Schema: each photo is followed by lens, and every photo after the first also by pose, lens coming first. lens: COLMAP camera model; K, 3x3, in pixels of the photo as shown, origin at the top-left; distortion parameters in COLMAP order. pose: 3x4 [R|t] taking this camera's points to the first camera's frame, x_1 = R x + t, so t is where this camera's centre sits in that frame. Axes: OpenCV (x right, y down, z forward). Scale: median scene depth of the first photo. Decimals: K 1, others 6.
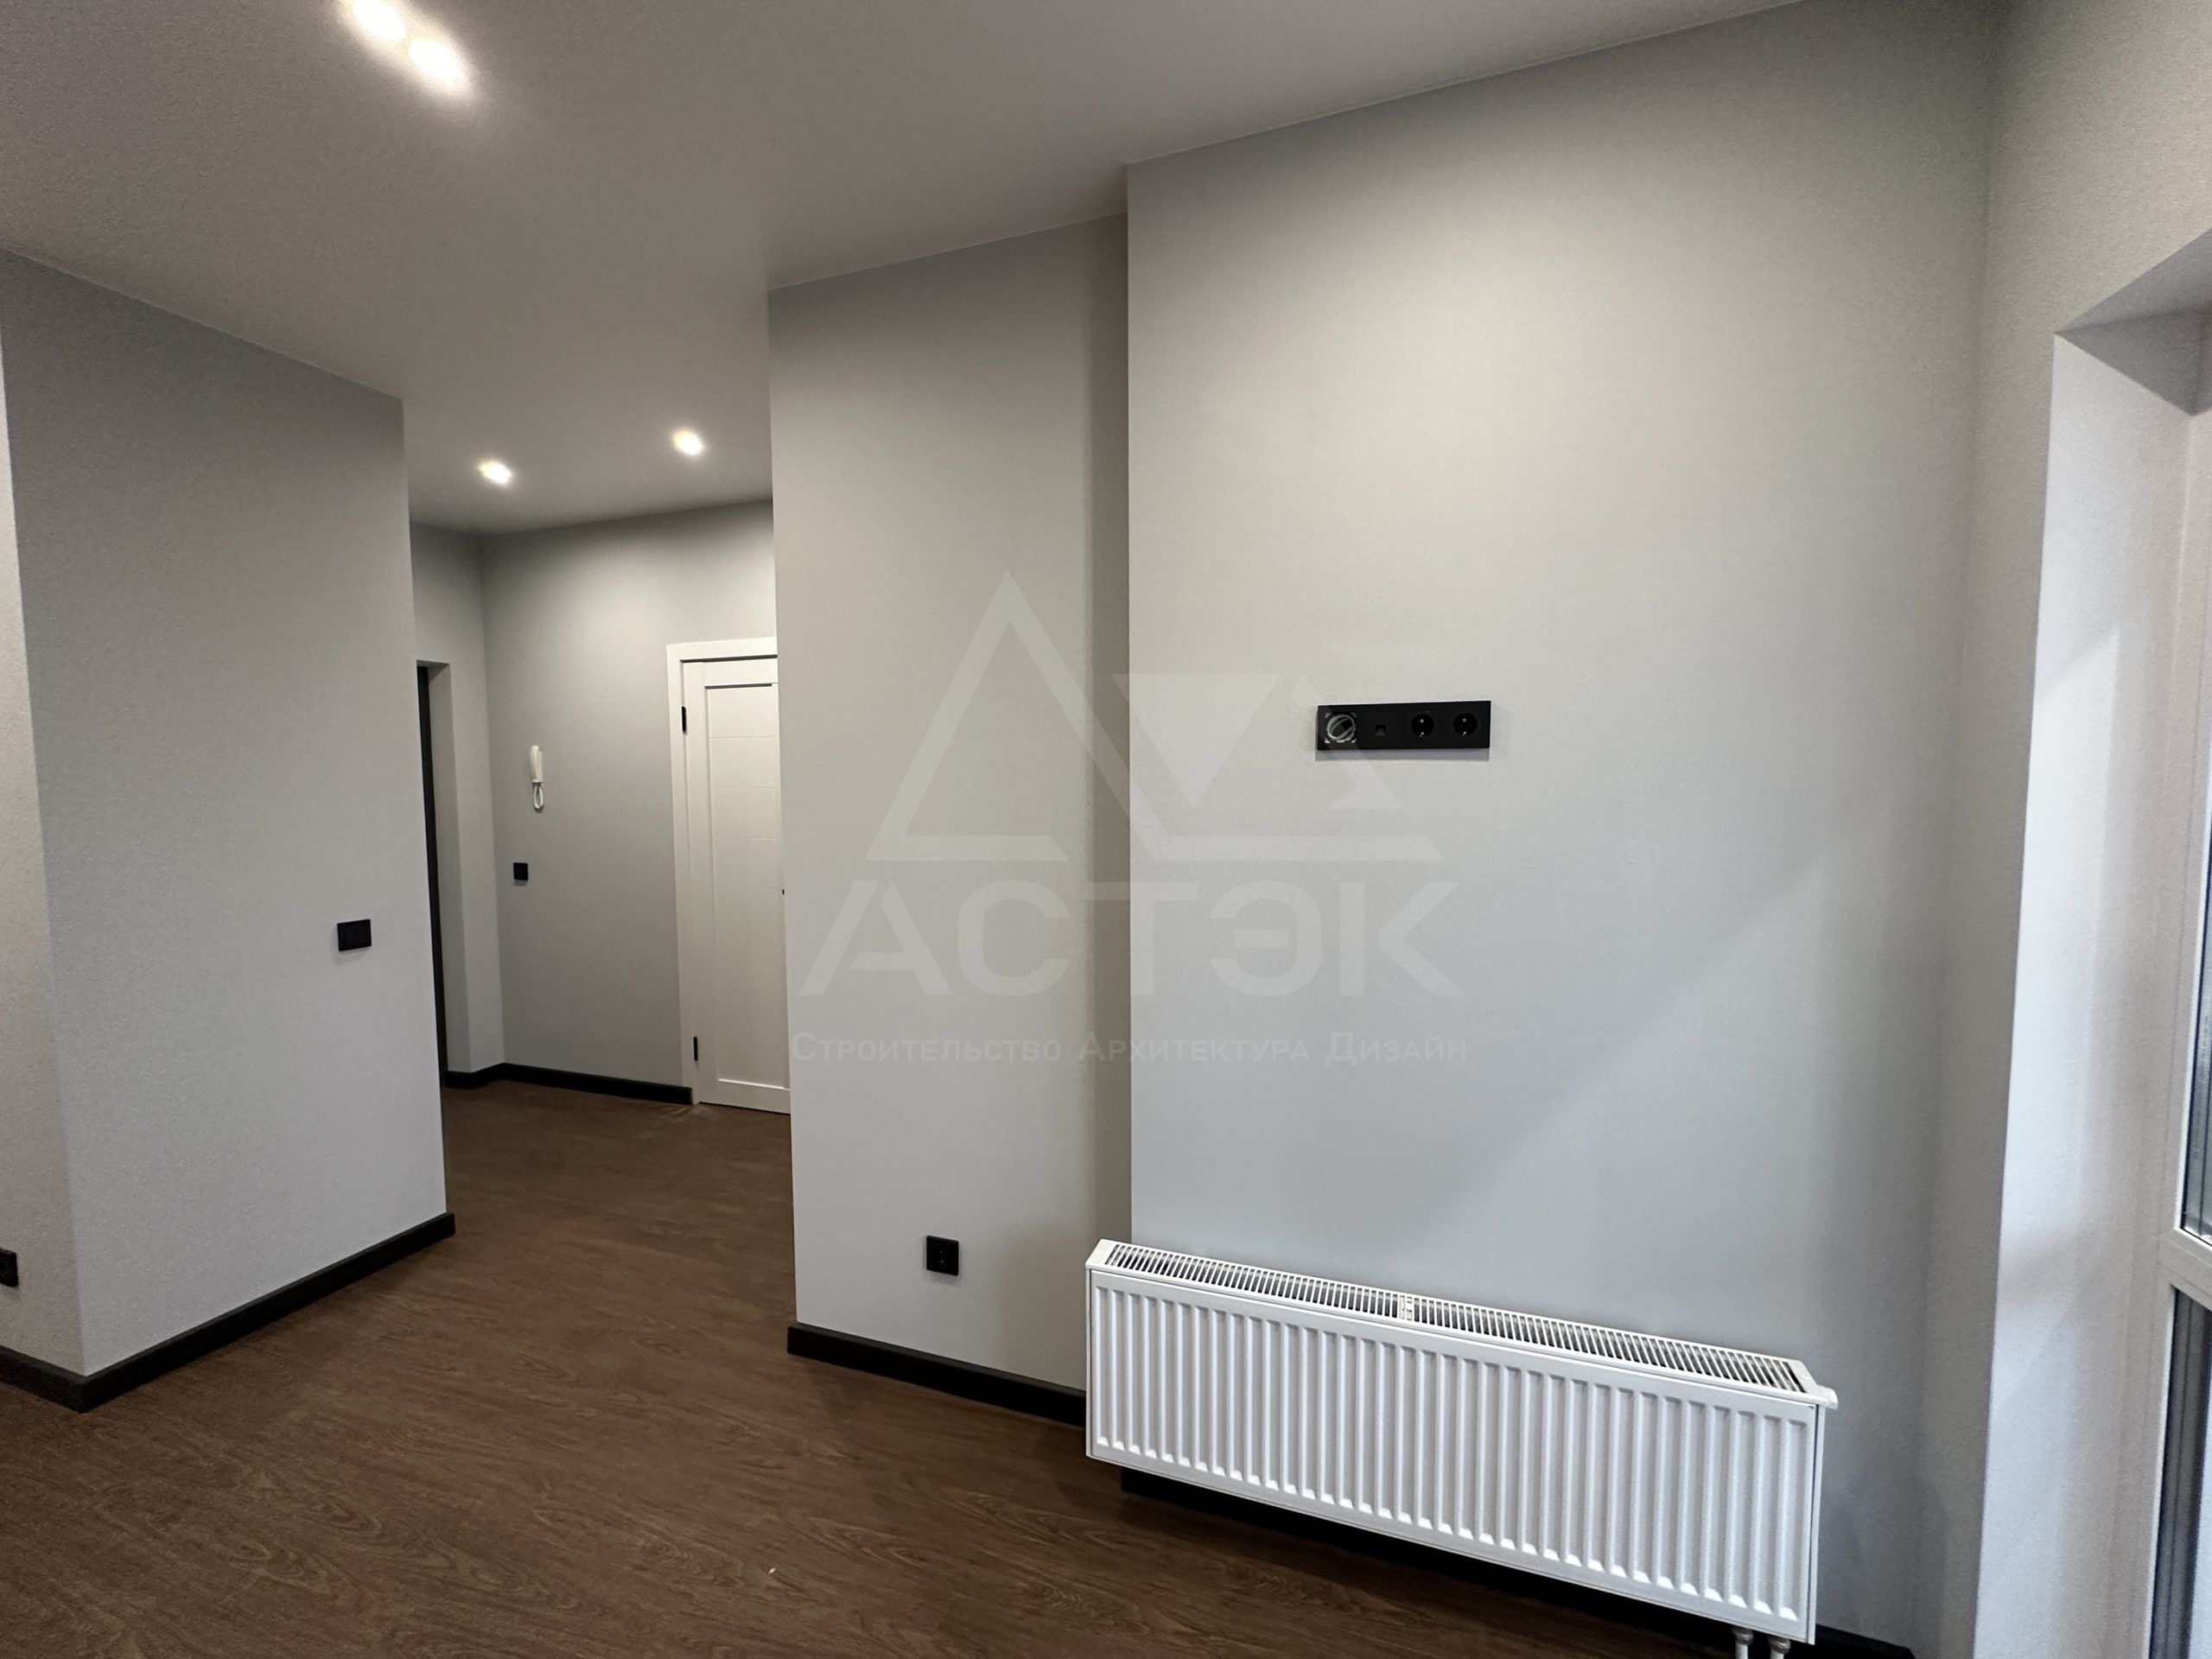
lens RADIAL K [[881.9, 0, 1106.4], [0, 881.9, 832.0], [0, 0, 1]] dist [-0.005163, 0.001239]
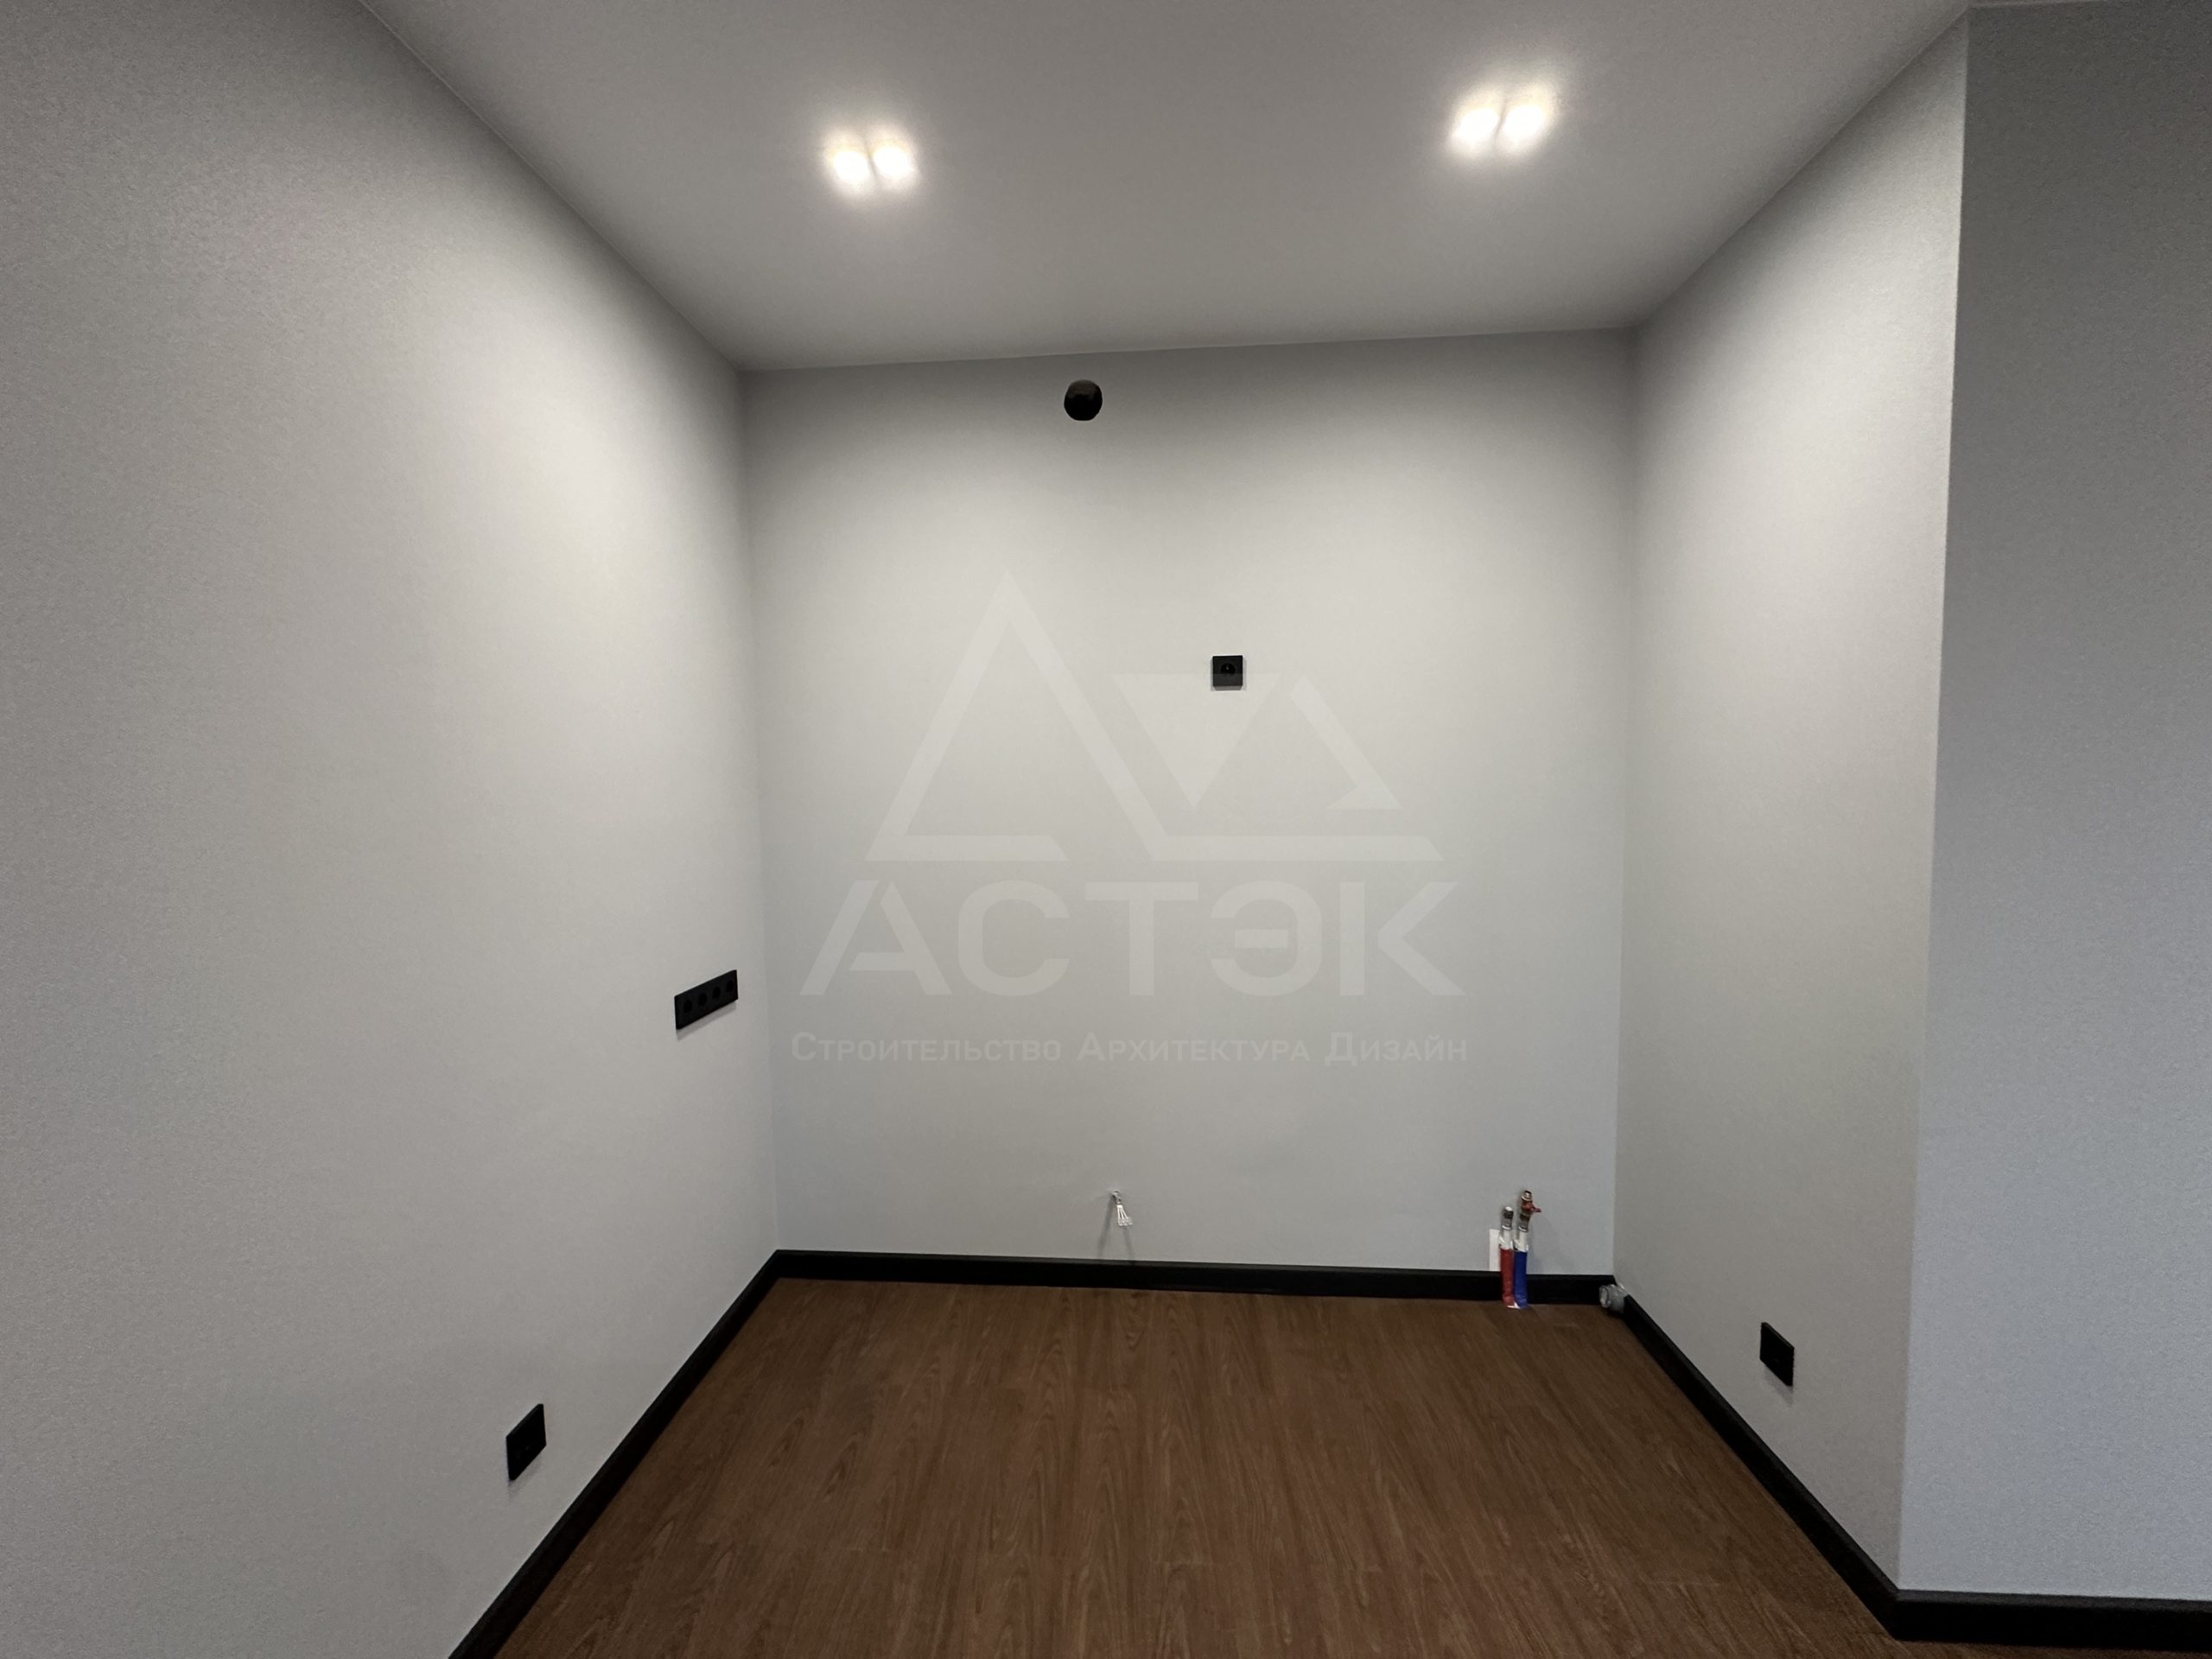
lens RADIAL K [[881.9, 0, 1100.6], [0, 881.9, 829.1], [0, 0, 1]] dist [-0.005163, 0.001239]
pose [[0.256589, 0.058003, -0.964779, -0.602659], [-0.049846, 0.997663, 0.046723, -0.006460], [0.965234, 0.036102, 0.258881, 0.137042]]
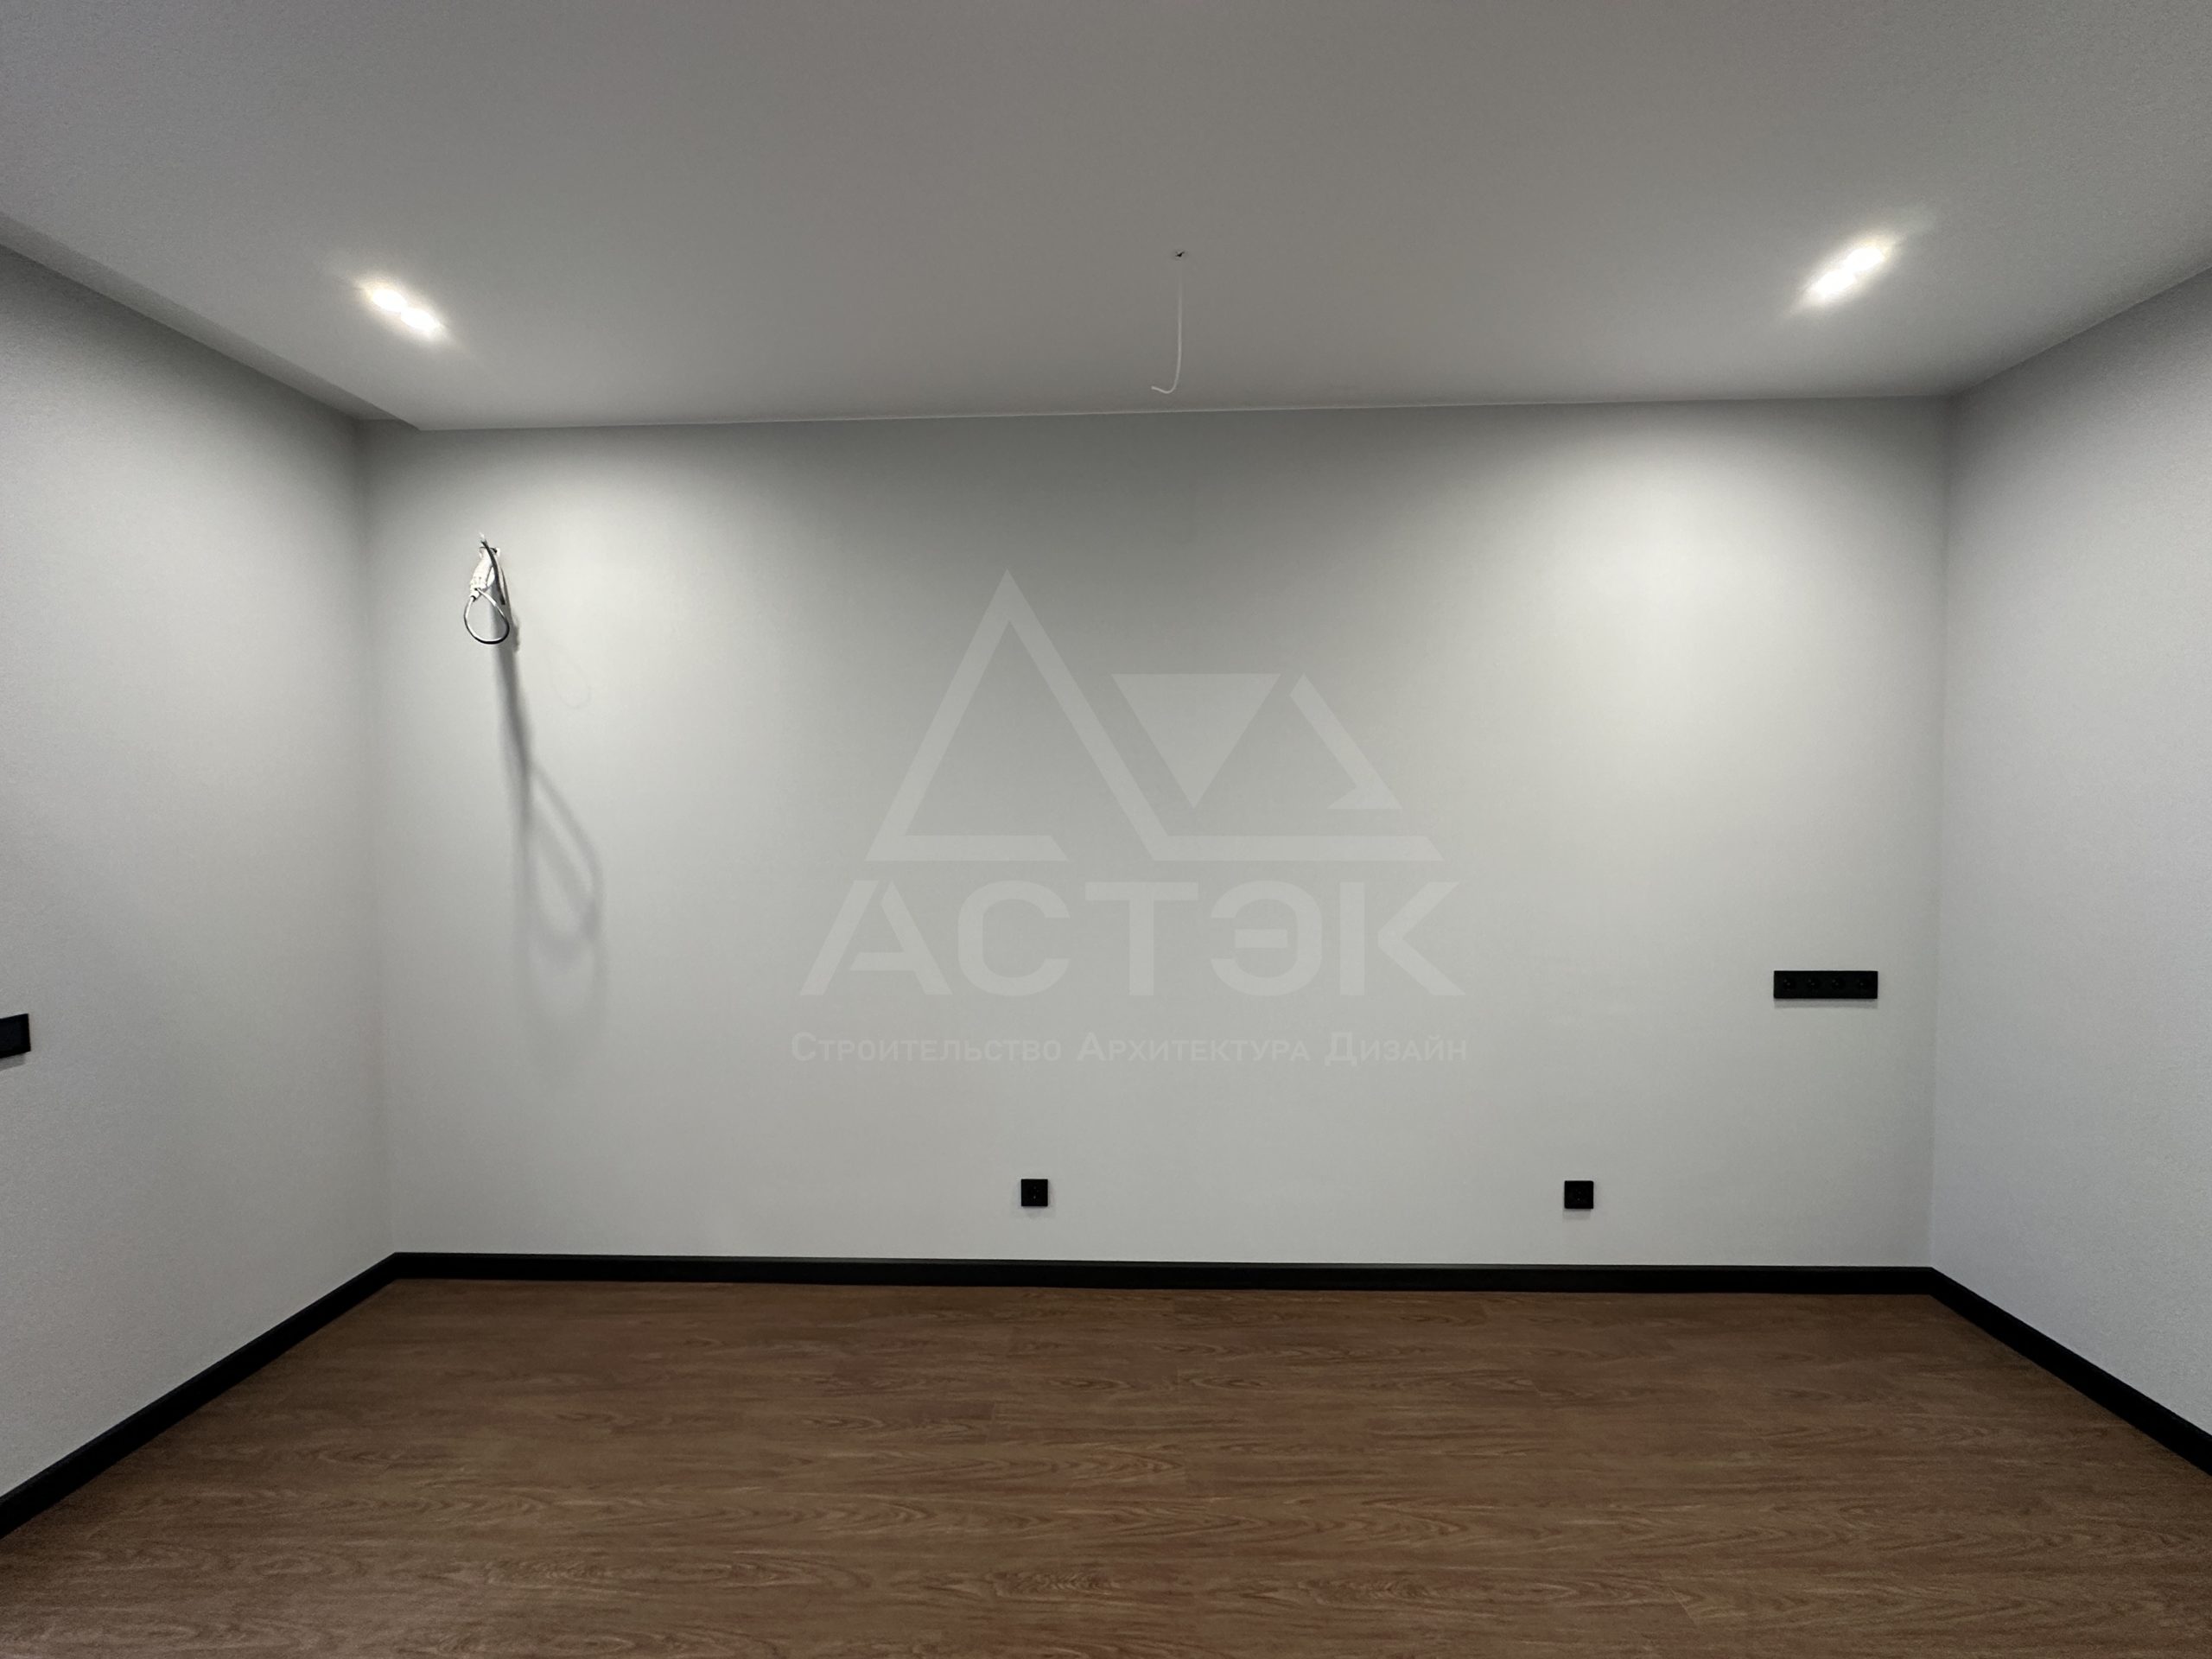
lens RADIAL K [[881.9, 0, 1108.8], [0, 881.9, 841.4], [0, 0, 1]] dist [-0.005163, 0.001239]
pose [[-0.958678, 0.026269, -0.283279, -0.457276], [-0.005503, 0.993830, 0.110782, -0.053252], [0.284441, 0.107763, -0.952618, 0.763154]]
